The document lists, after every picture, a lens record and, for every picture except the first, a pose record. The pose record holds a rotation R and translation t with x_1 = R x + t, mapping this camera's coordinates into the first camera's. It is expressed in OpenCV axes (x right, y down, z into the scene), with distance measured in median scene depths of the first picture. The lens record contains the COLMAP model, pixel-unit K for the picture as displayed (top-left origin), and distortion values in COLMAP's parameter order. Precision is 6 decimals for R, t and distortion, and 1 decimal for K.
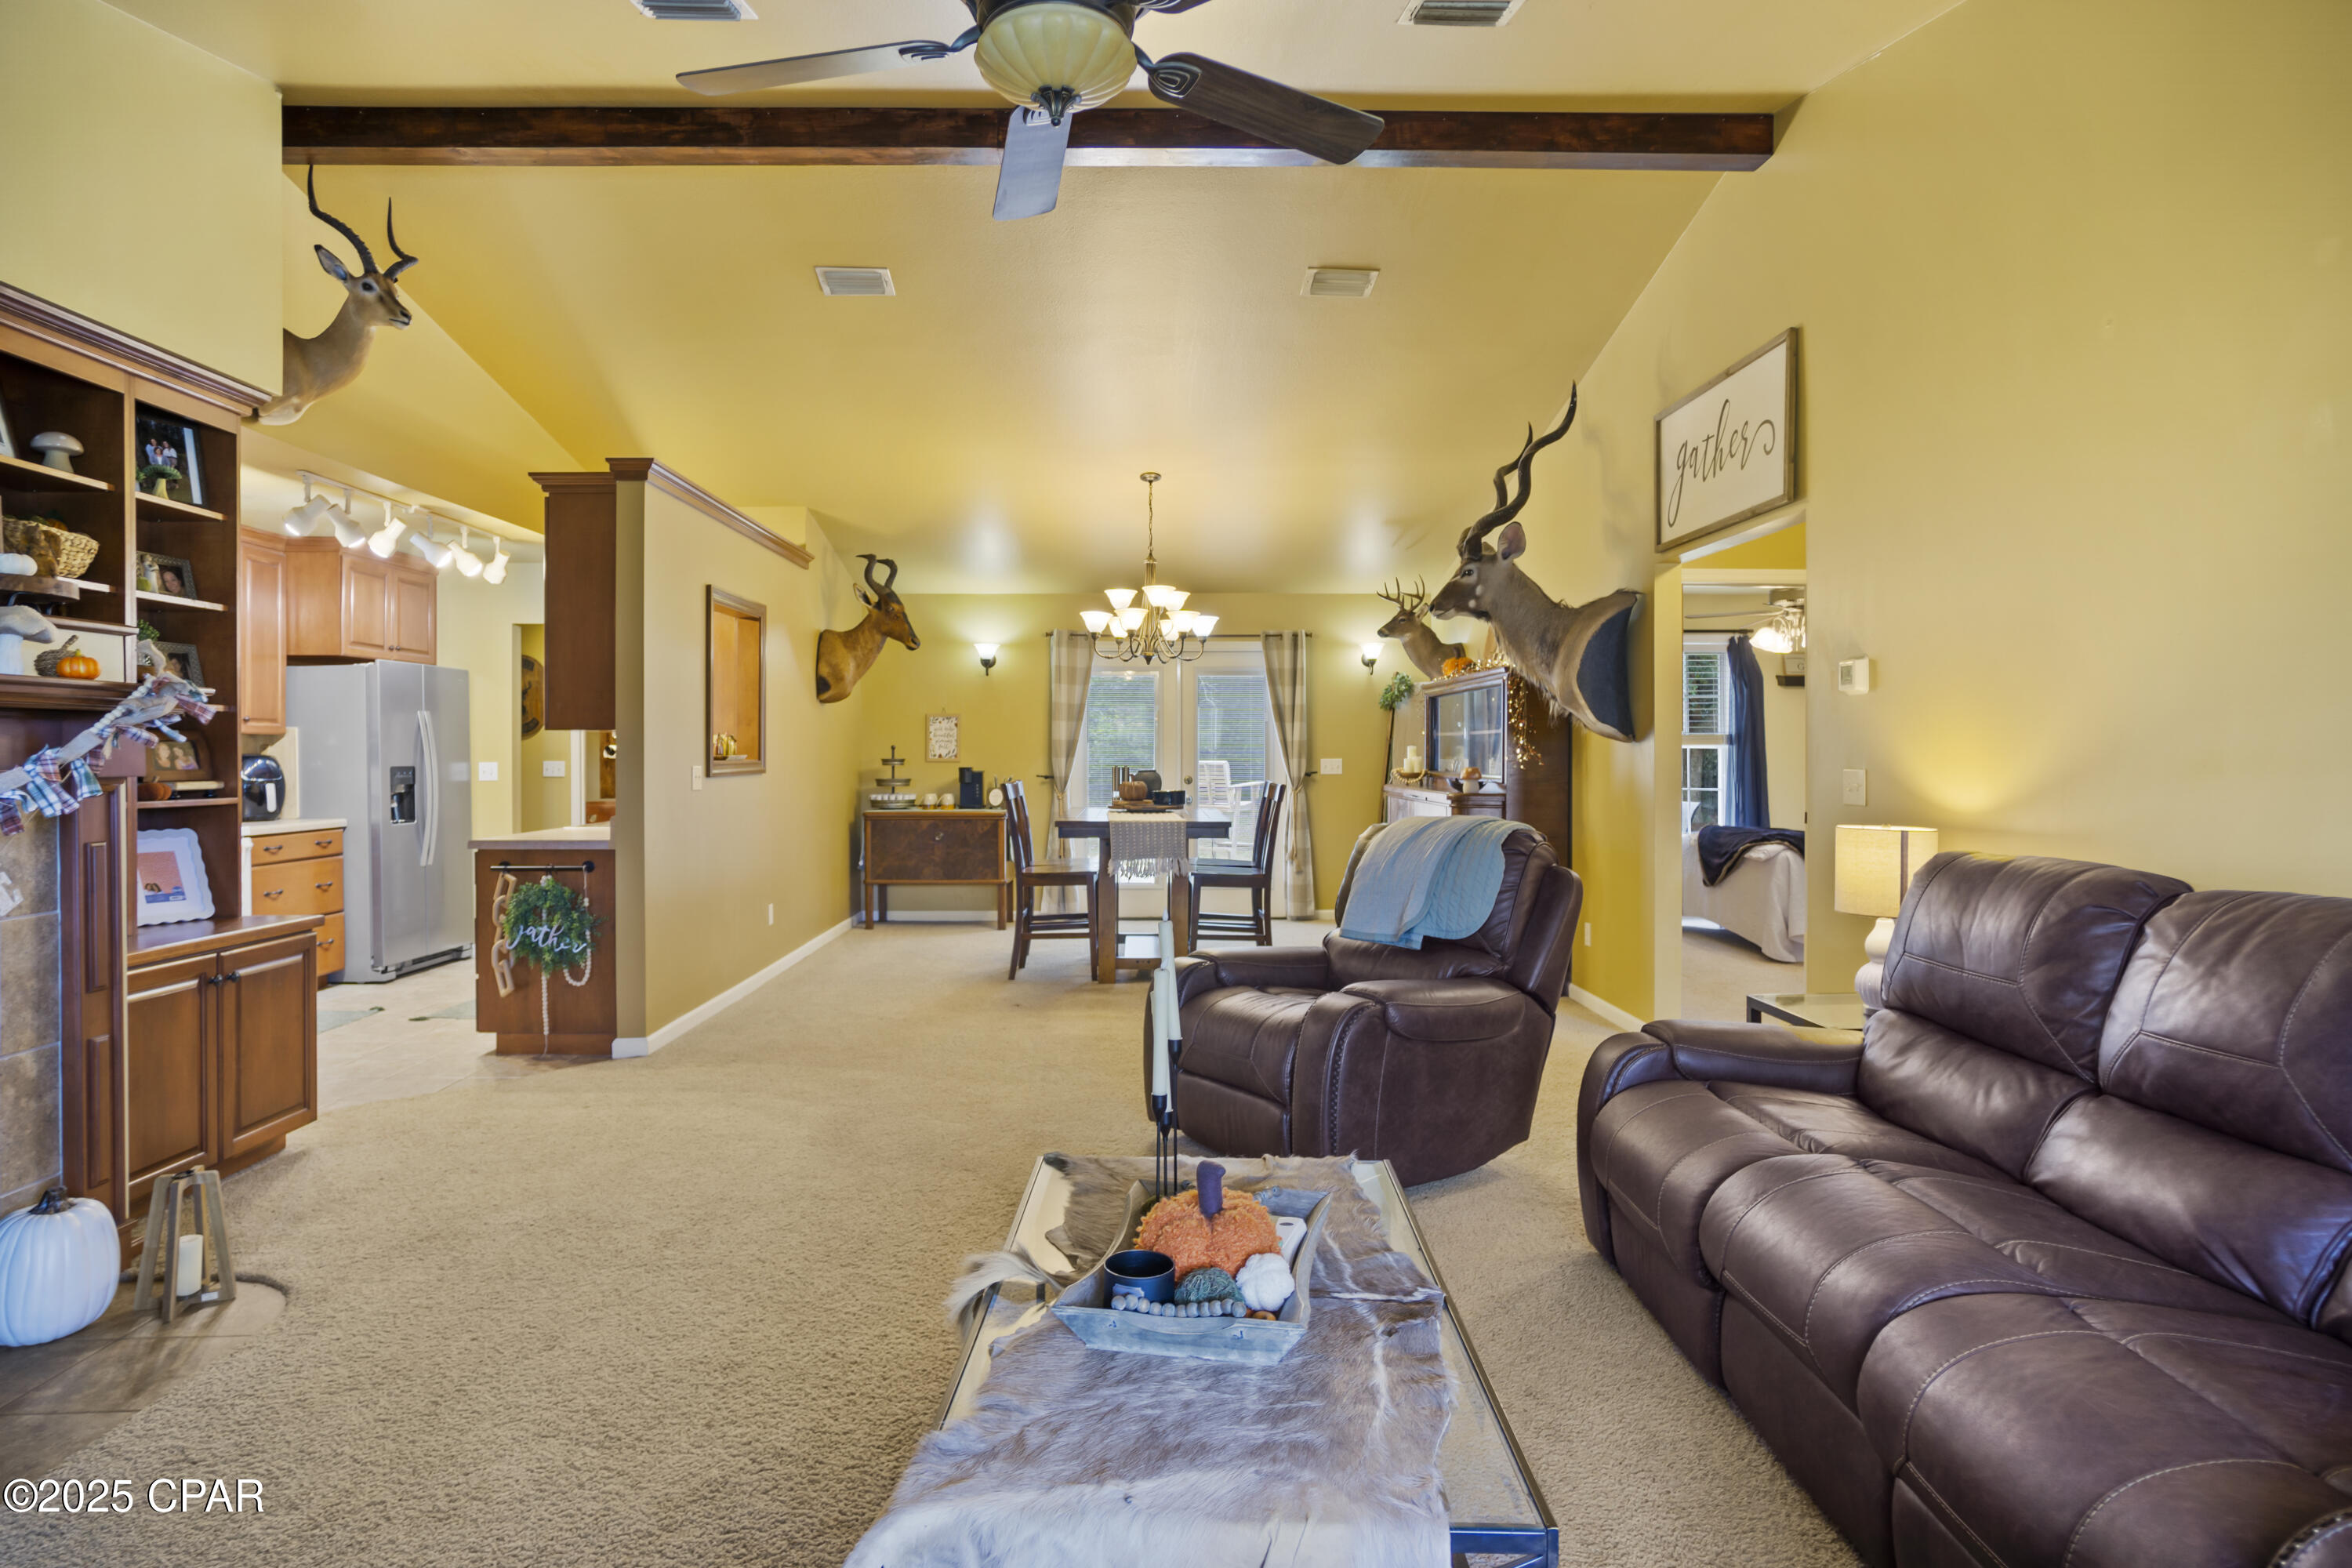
lens RADIAL K [[1288.5, 0, 1169.6], [0, 1288.5, 763.0], [0, 0, 1]] dist [-0.009088, 0.003671]
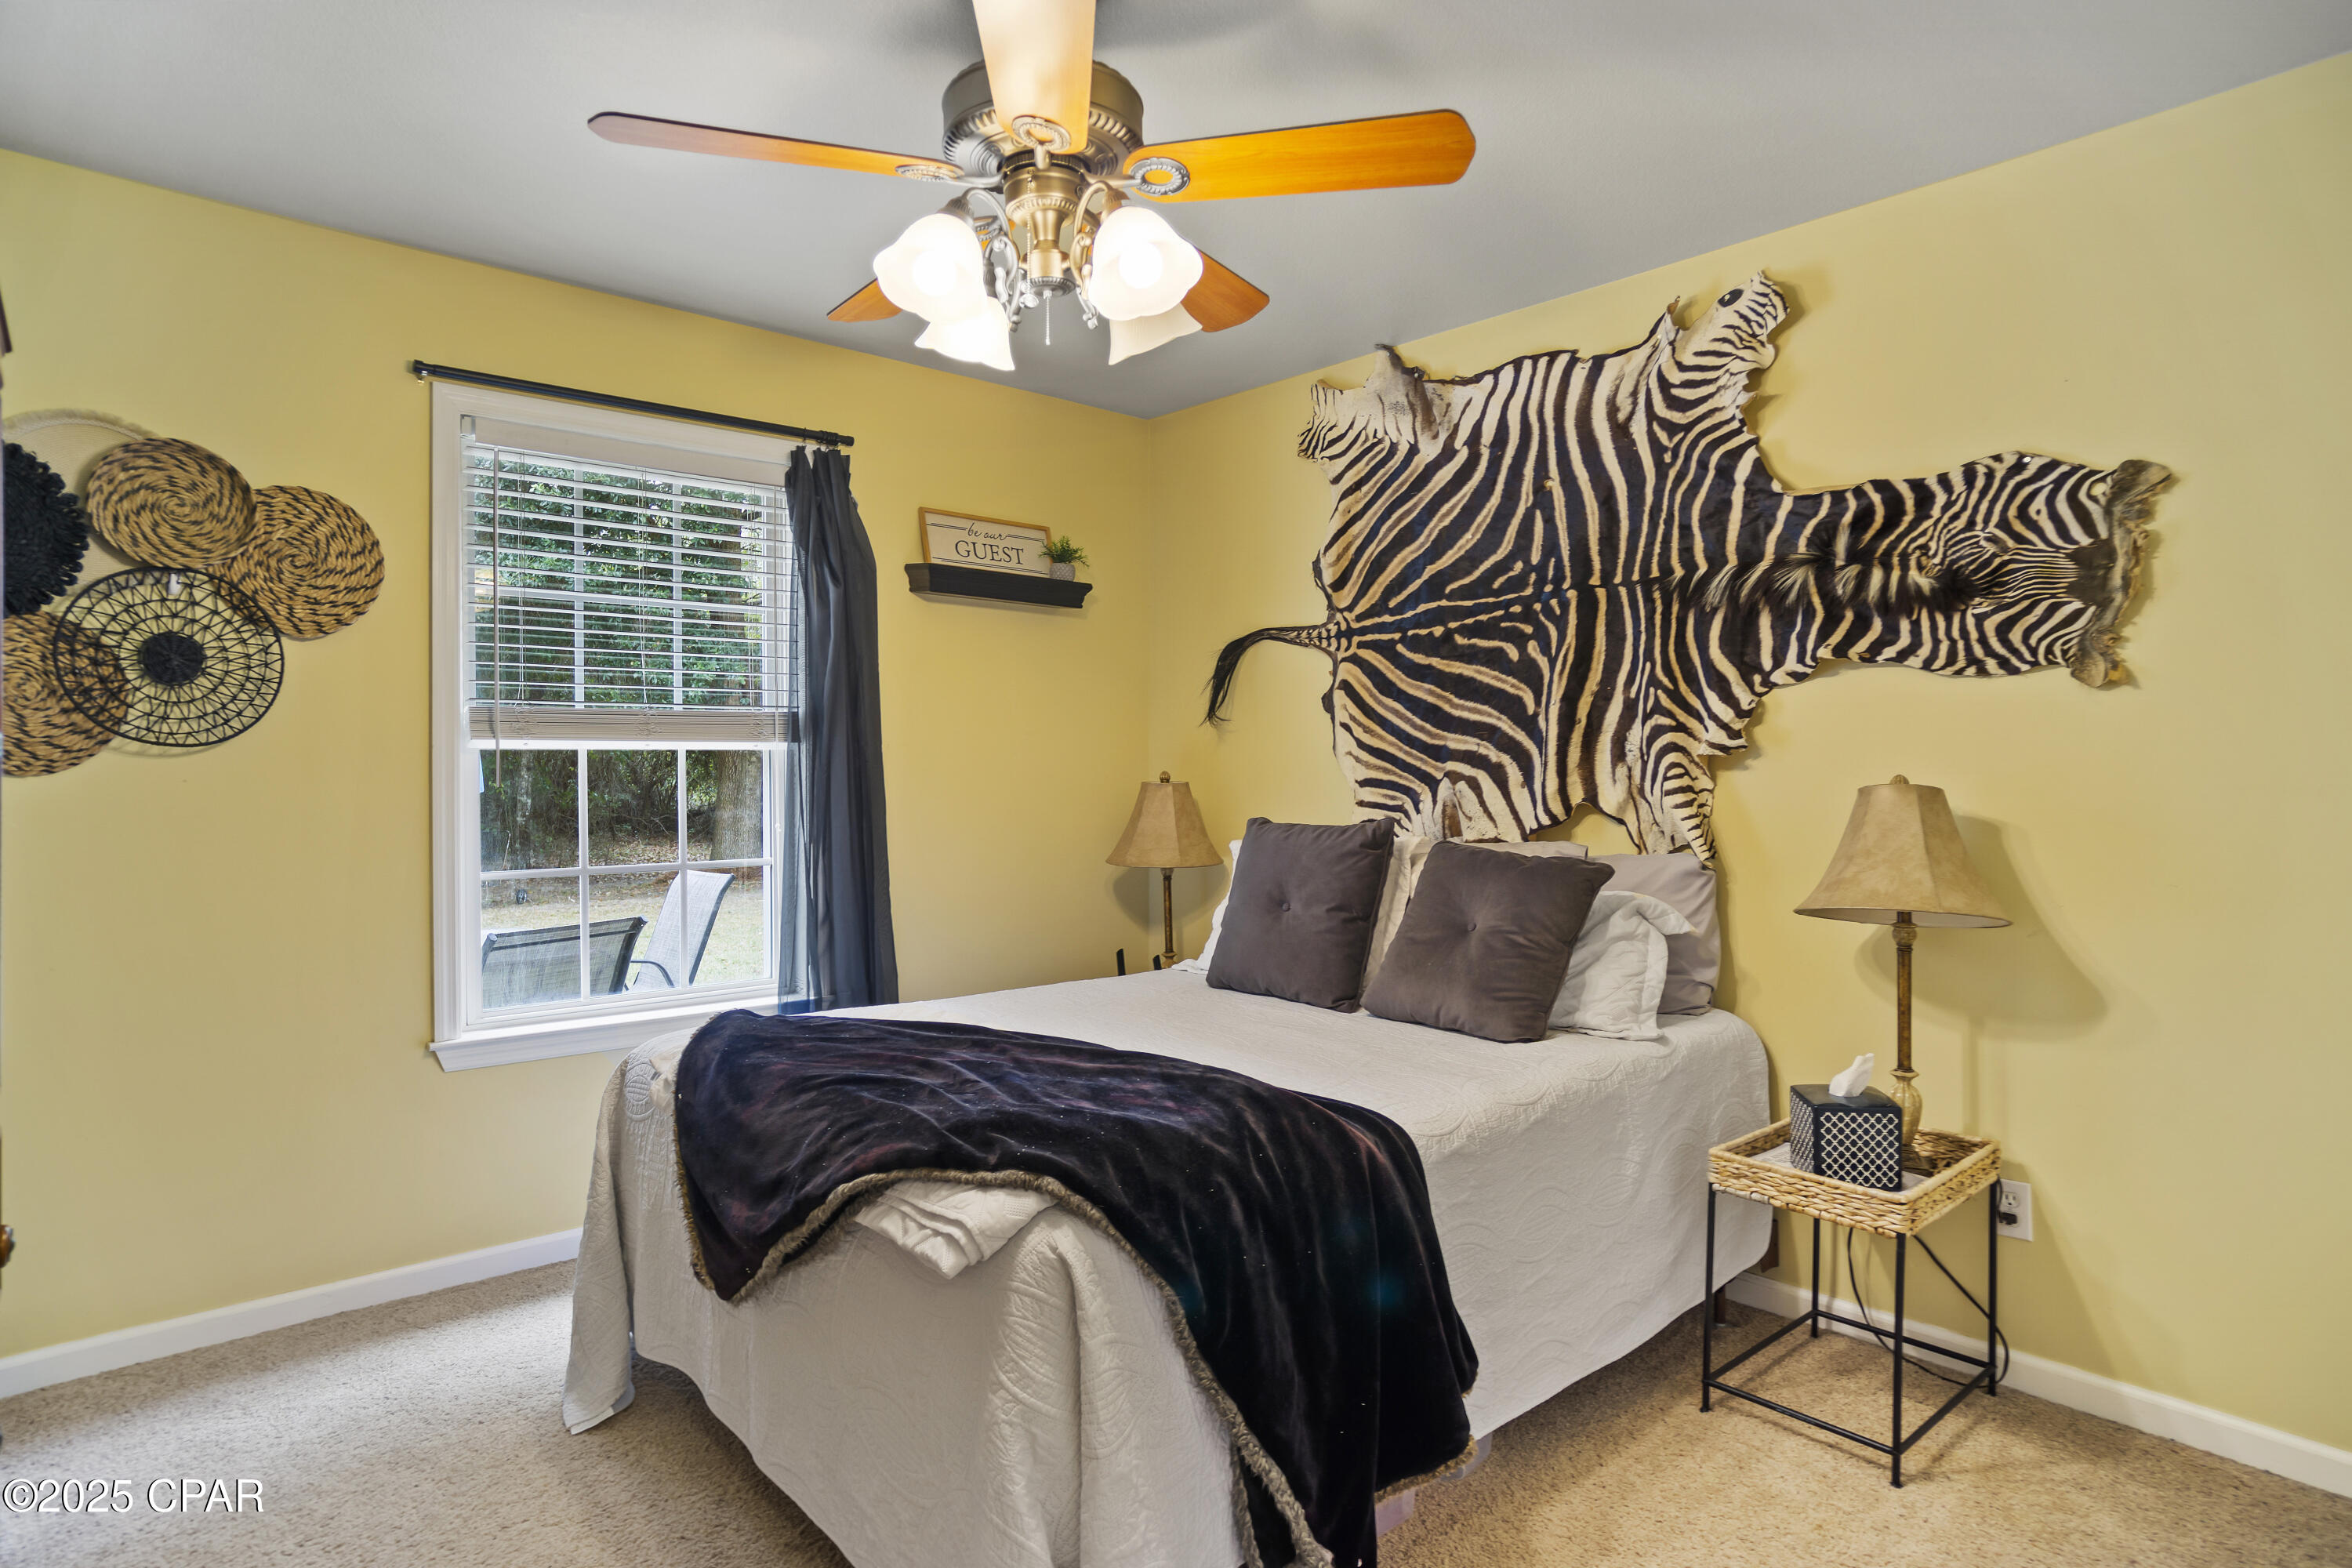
lens RADIAL K [[1288.5, 0, 1177.0], [0, 1288.5, 780.7], [0, 0, 1]] dist [-0.009088, 0.003671]
pose [[0.764292, -0.000060, 0.644870, 0.284296], [0.003635, 0.999985, -0.004215, -0.000983], [-0.644860, 0.005566, 0.764280, 0.652390]]
